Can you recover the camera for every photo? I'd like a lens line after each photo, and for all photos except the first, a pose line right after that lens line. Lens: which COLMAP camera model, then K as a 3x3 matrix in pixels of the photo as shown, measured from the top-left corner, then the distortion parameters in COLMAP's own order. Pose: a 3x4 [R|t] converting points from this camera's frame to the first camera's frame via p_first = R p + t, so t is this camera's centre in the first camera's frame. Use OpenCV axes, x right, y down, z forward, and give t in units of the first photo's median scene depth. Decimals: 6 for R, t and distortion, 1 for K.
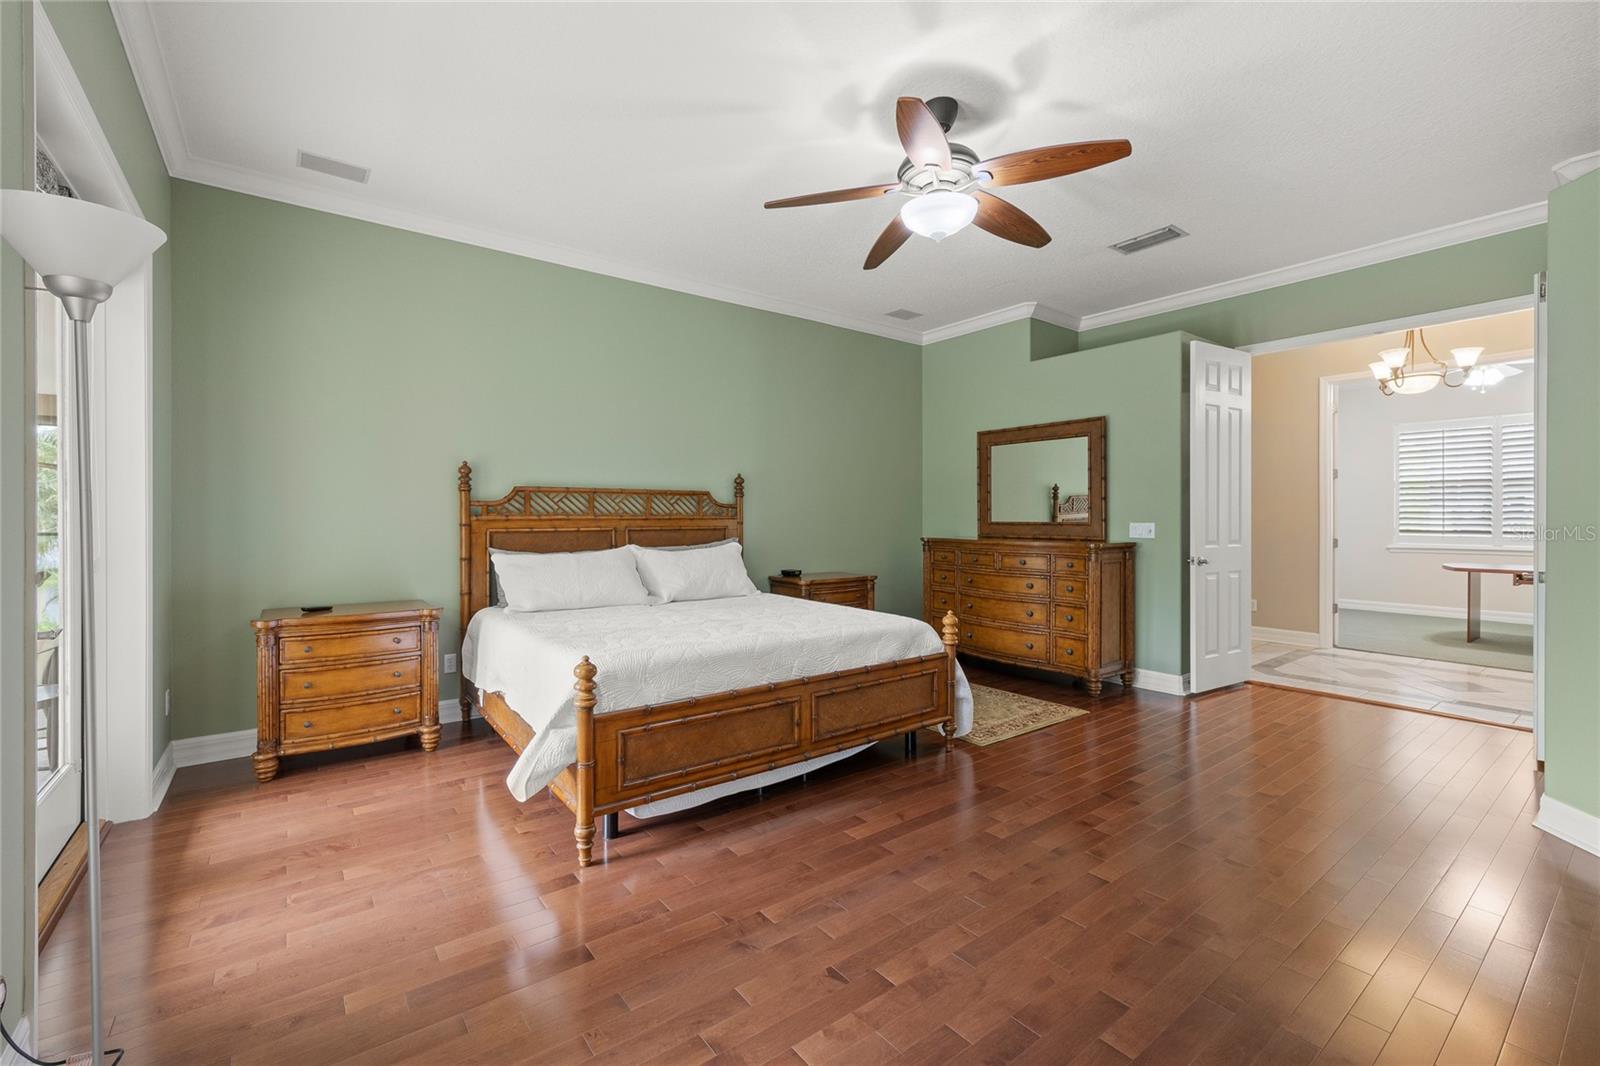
lens RADIAL K [[675.9, 0, 795.0], [0, 675.9, 522.4], [0, 0, 1]] dist [-0.003336, -0.000132]
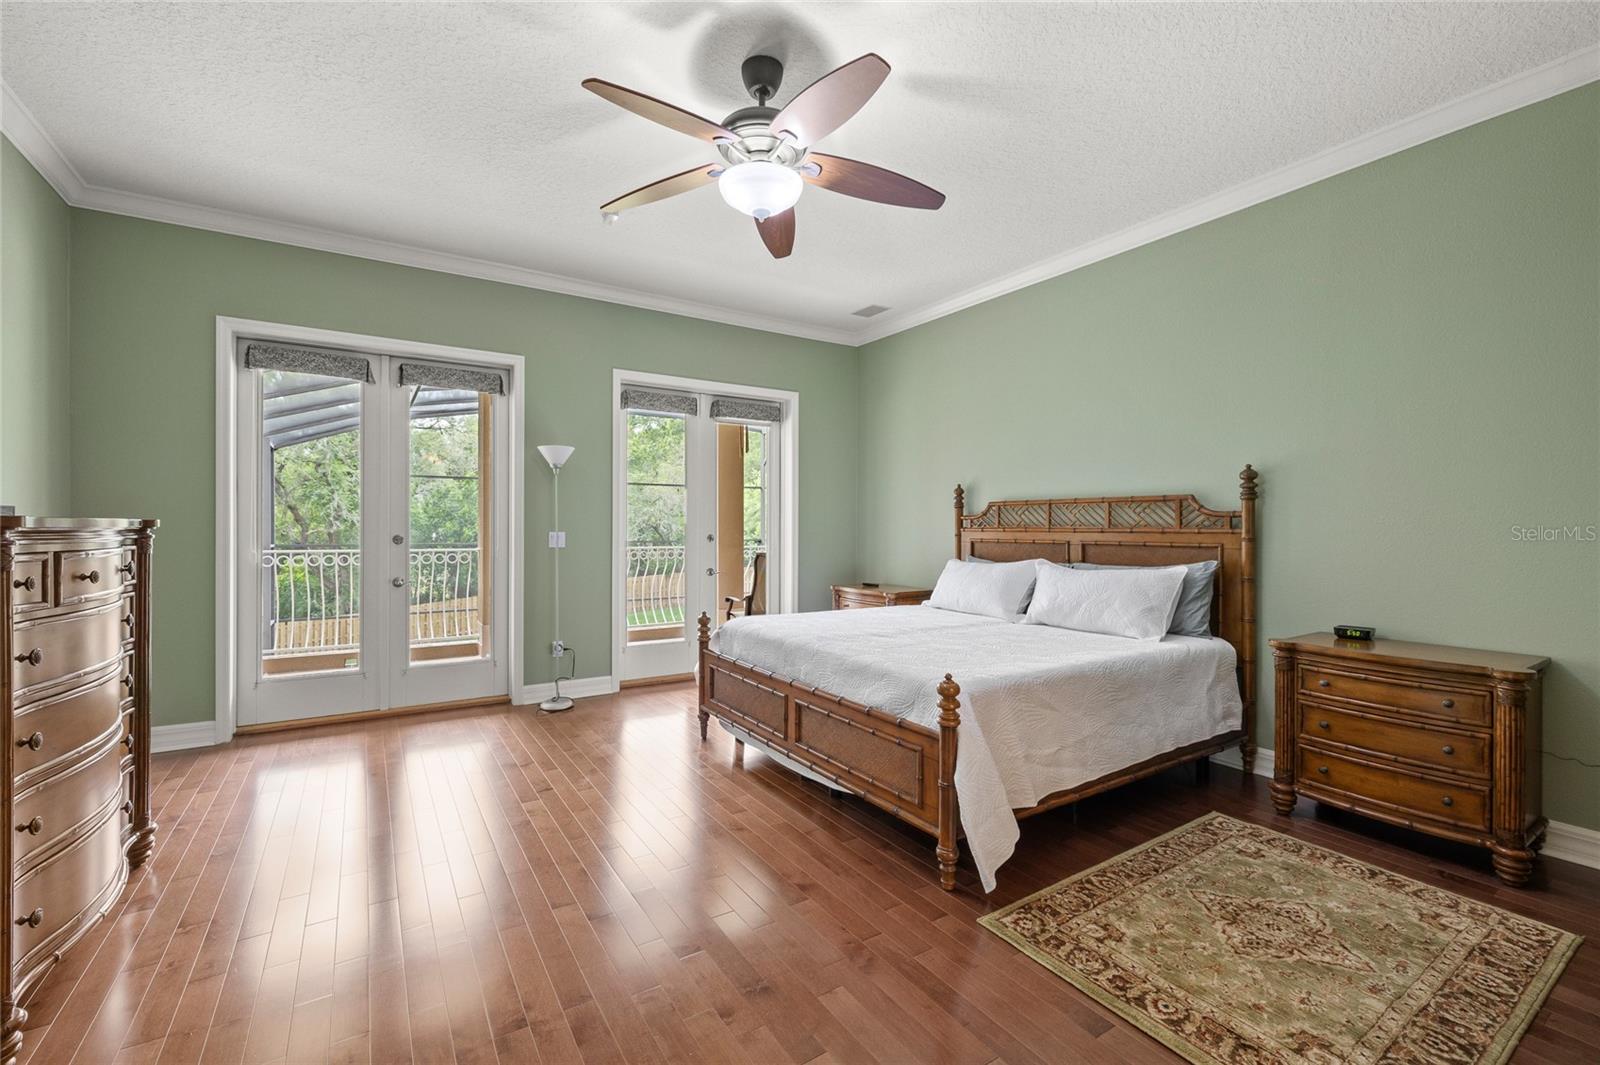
lens RADIAL K [[675.9, 0, 796.5], [0, 675.9, 529.0], [0, 0, 1]] dist [-0.003336, -0.000132]
pose [[-0.075274, 0.003519, -0.997157, 0.689671], [-0.012982, 0.999906, 0.004508, -0.007919], [0.997078, 0.013284, -0.075221, 0.697285]]
